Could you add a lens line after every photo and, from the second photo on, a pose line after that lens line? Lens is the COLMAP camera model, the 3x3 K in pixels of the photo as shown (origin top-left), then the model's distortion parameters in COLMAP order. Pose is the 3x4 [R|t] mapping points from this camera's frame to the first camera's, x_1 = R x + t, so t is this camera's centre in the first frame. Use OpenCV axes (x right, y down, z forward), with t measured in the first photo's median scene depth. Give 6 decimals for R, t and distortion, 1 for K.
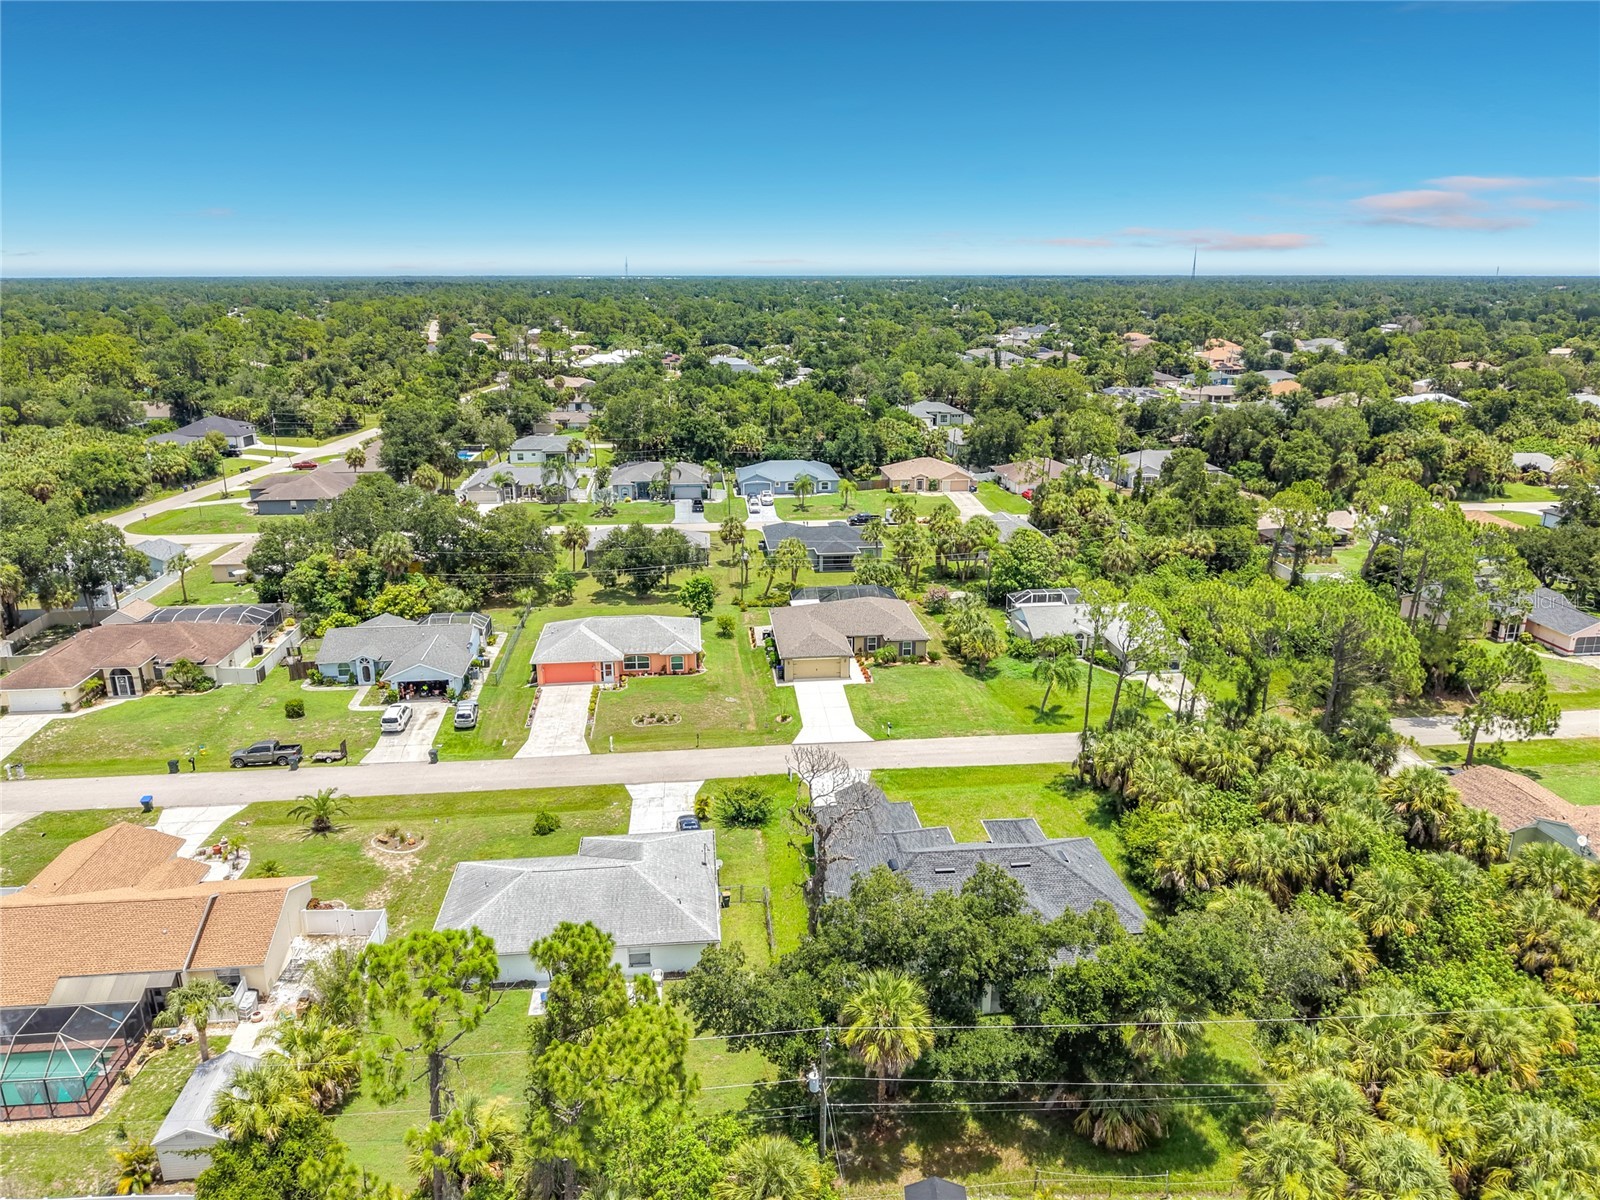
lens RADIAL K [[1098.0, 0, 800.0], [0, 1098.0, 600.0], [0, 0, 1]] dist [0.040966, -0.069762]
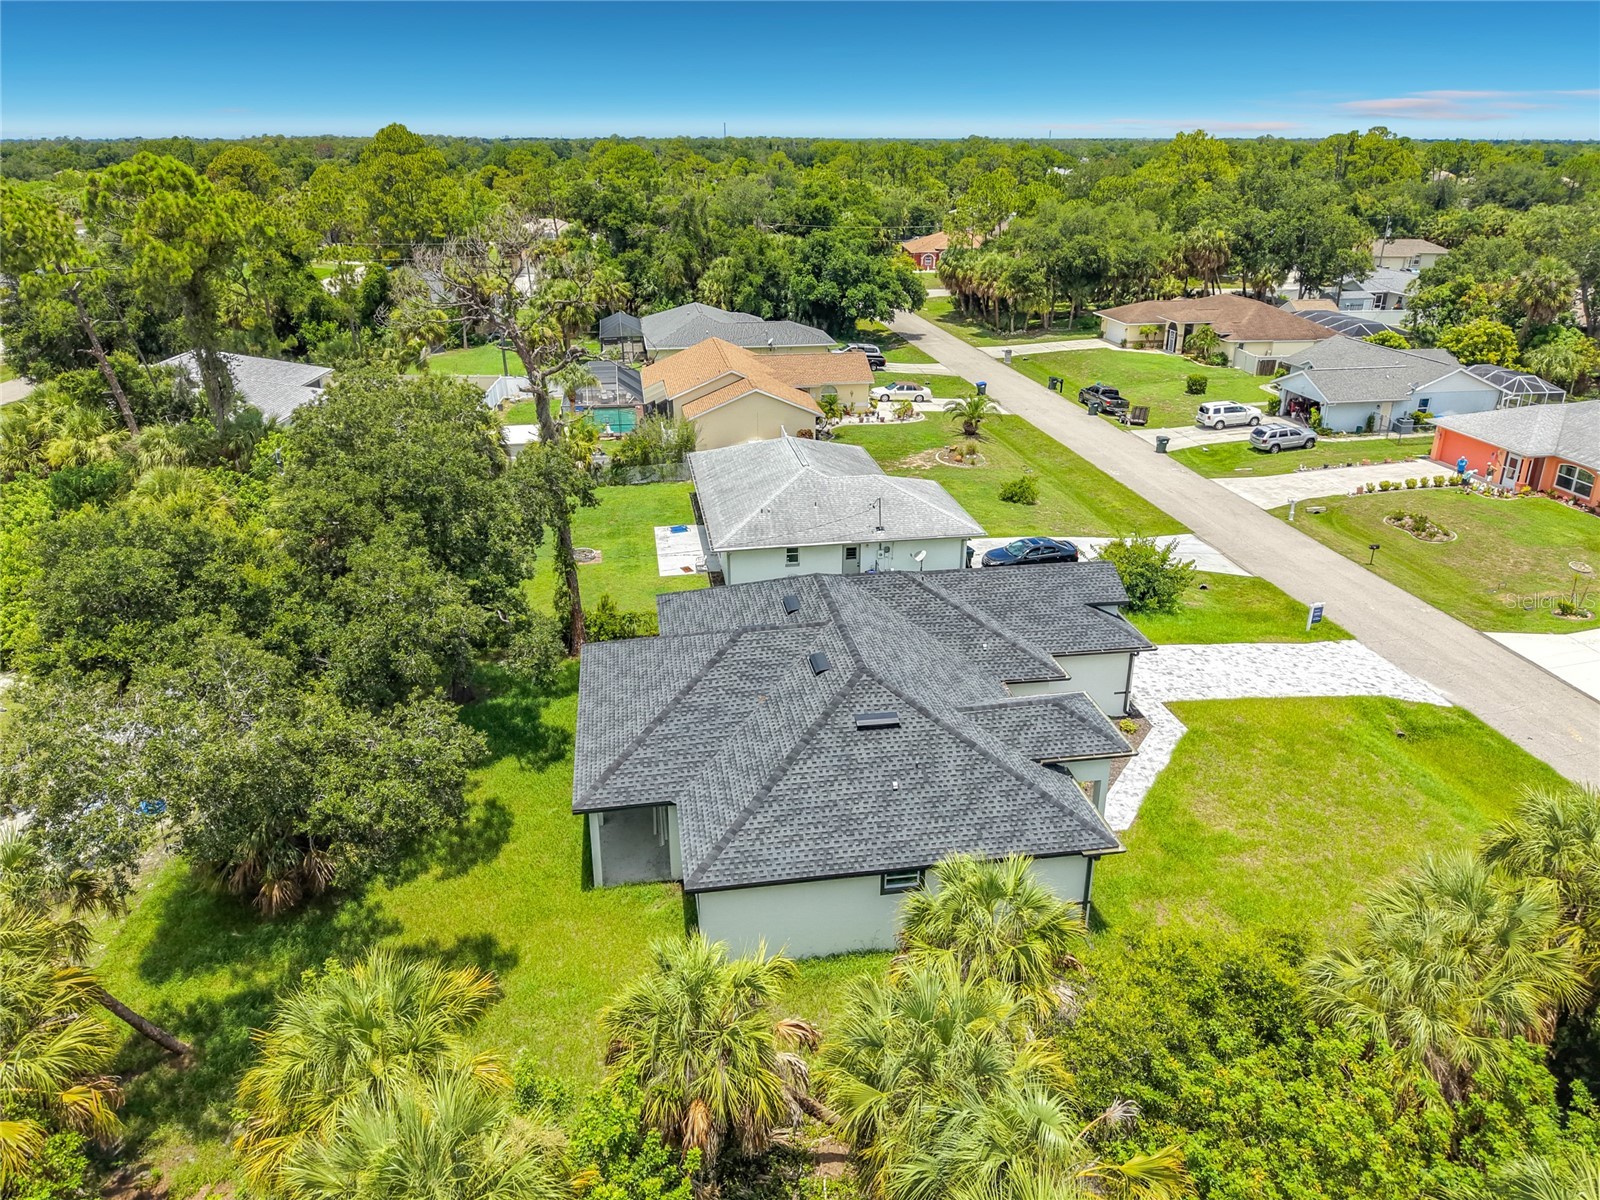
lens RADIAL K [[1116.8, 0, 802.7], [0, 1116.8, 565.5], [0, 0, 1]] dist [0.000511, -0.003365]
pose [[0.063810, 0.360856, -0.930436, 0.384484], [-0.288226, 0.899269, 0.329001, 0.022102], [0.955434, 0.247182, 0.161390, 0.536695]]
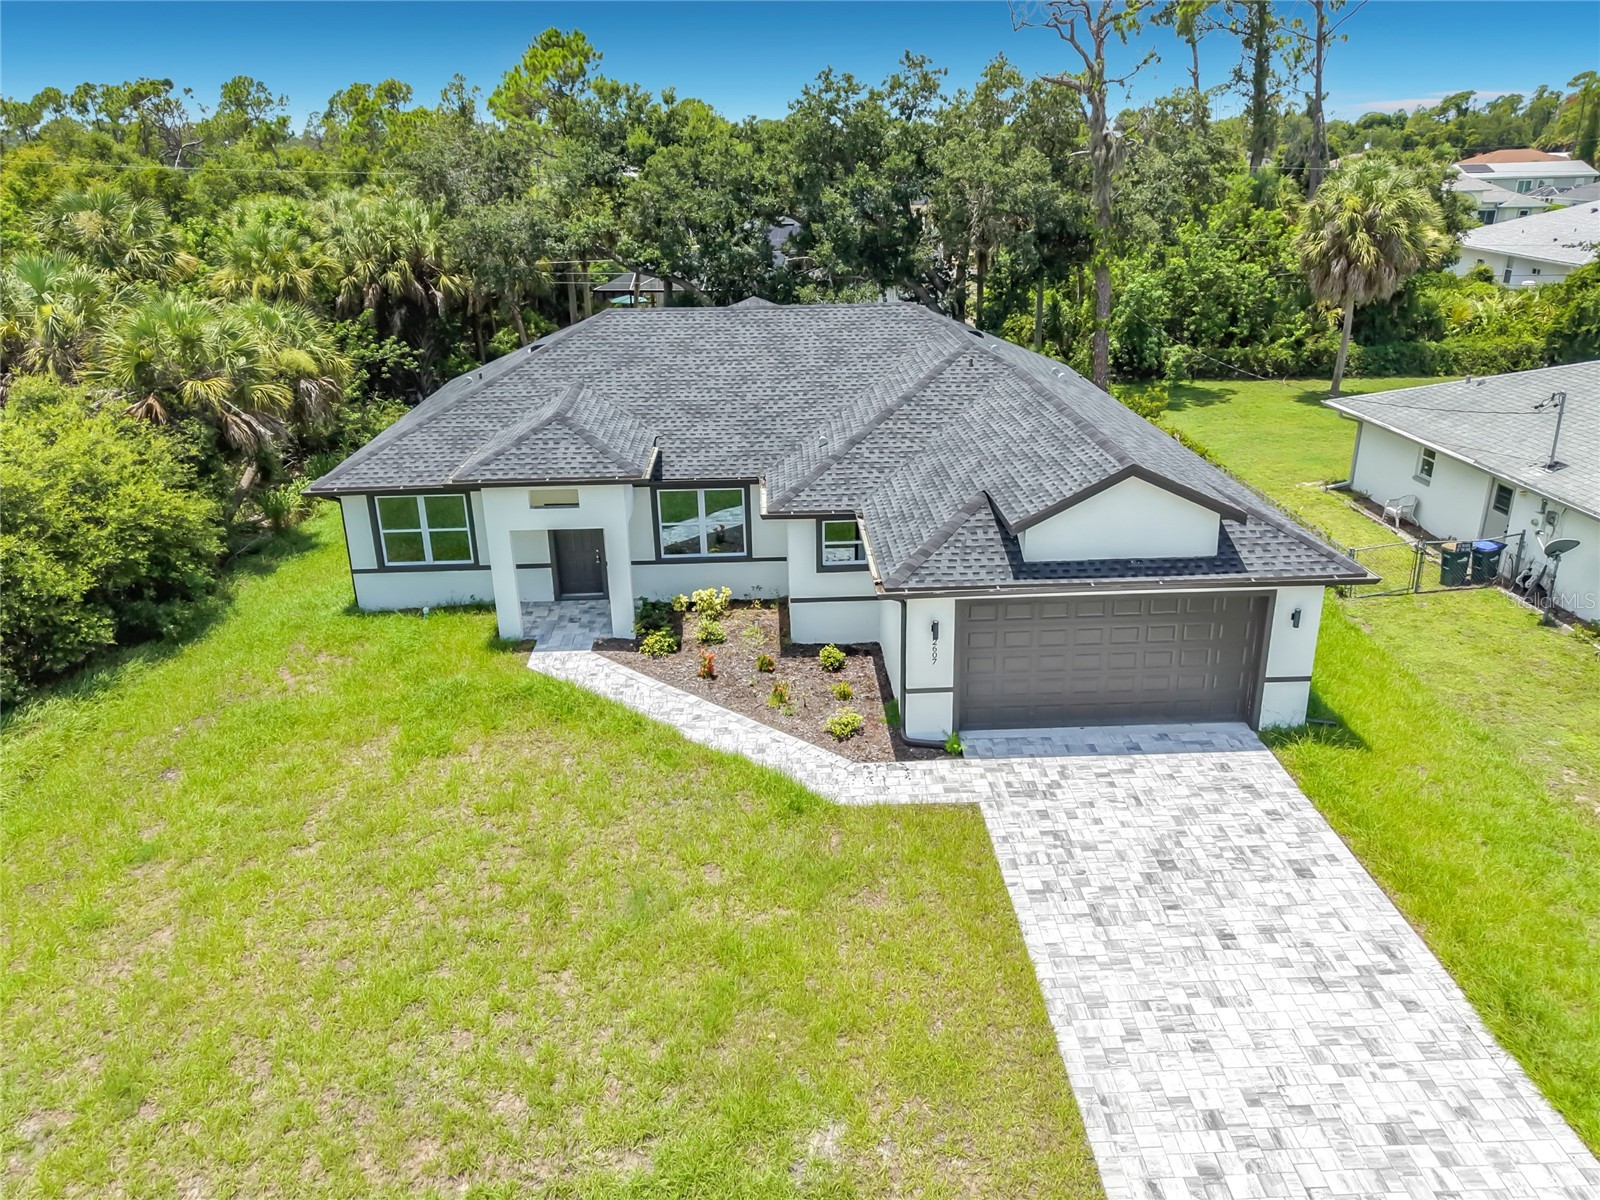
lens RADIAL K [[1089.7, 0, 807.1], [0, 1089.7, 510.0], [0, 0, 1]] dist [0.034046, -0.001742]
pose [[-0.998329, -0.002383, 0.057742, 0.073616], [0.031321, 0.817374, 0.575255, 0.034757], [-0.048567, 0.576102, -0.815934, 0.822566]]
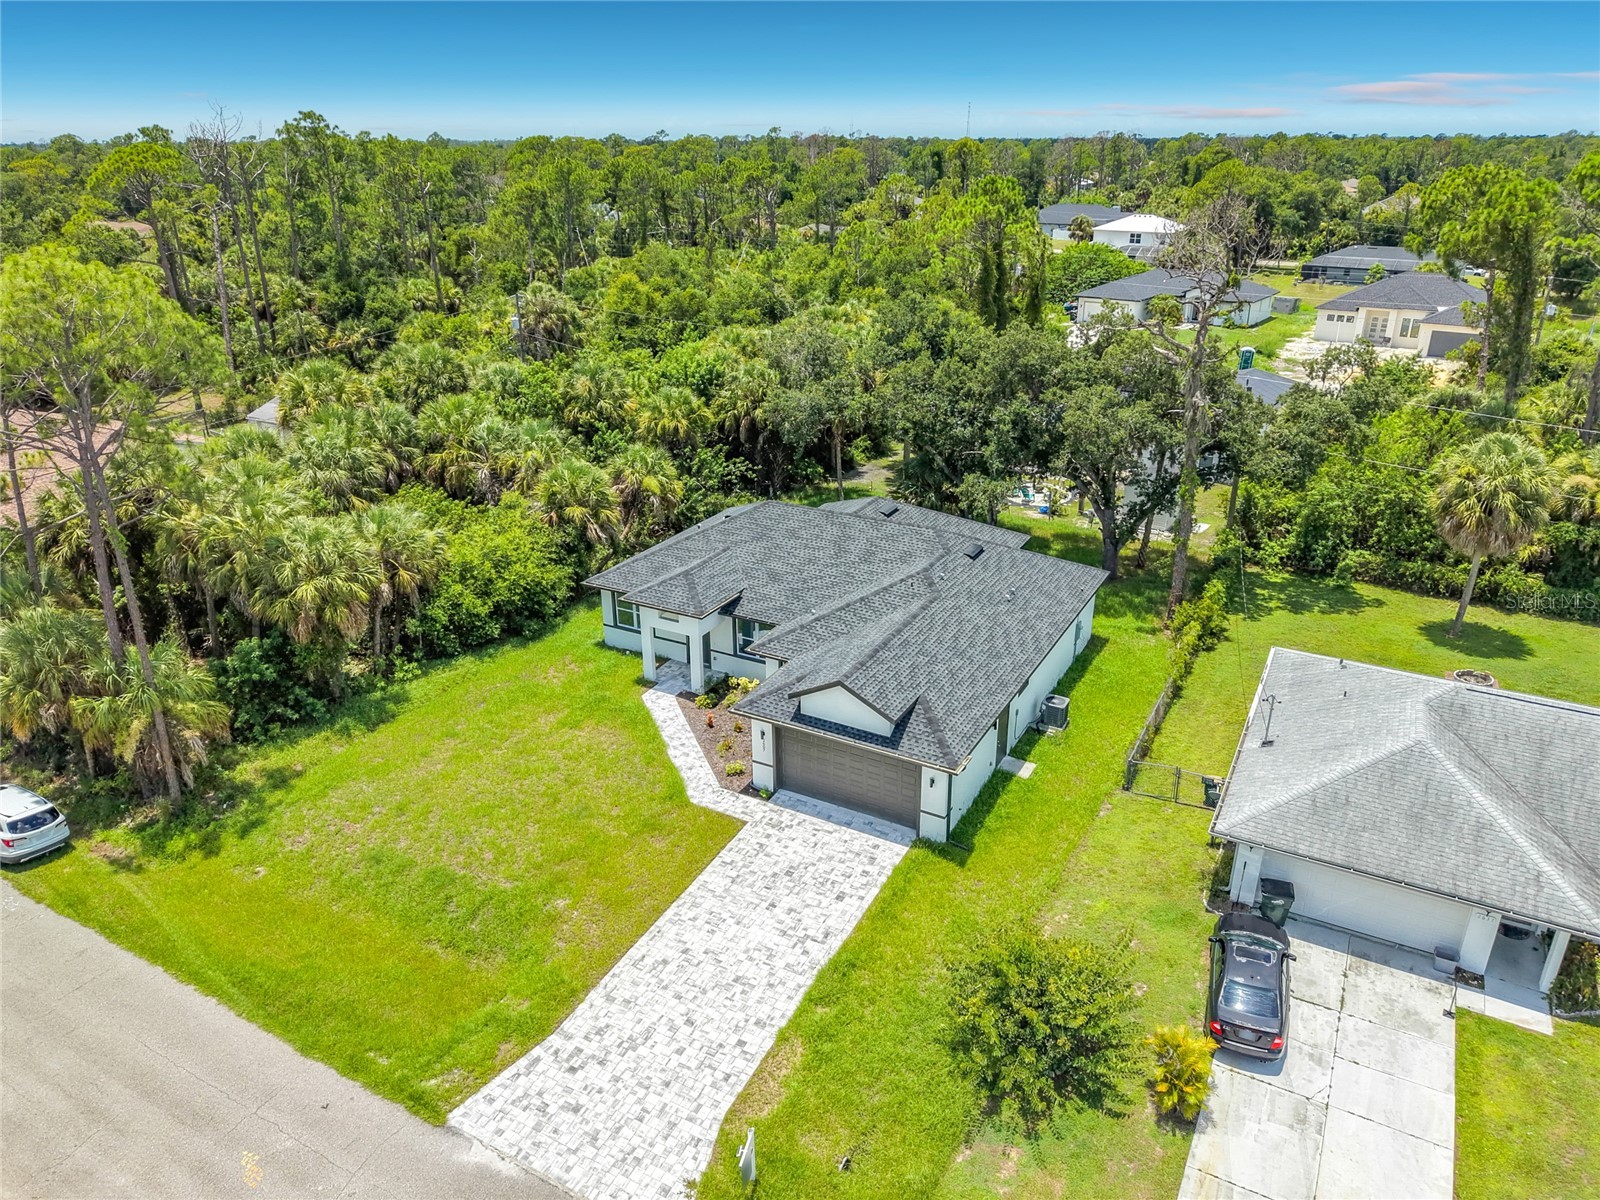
lens RADIAL K [[1092.6, 0, 797.8], [0, 1092.6, 566.9], [0, 0, 1]] dist [0.070576, -0.086185]
pose [[-0.821878, -0.201211, 0.532946, -0.099957], [0.170190, 0.806090, 0.566793, -0.073909], [-0.543647, 0.556537, -0.628263, 0.867768]]
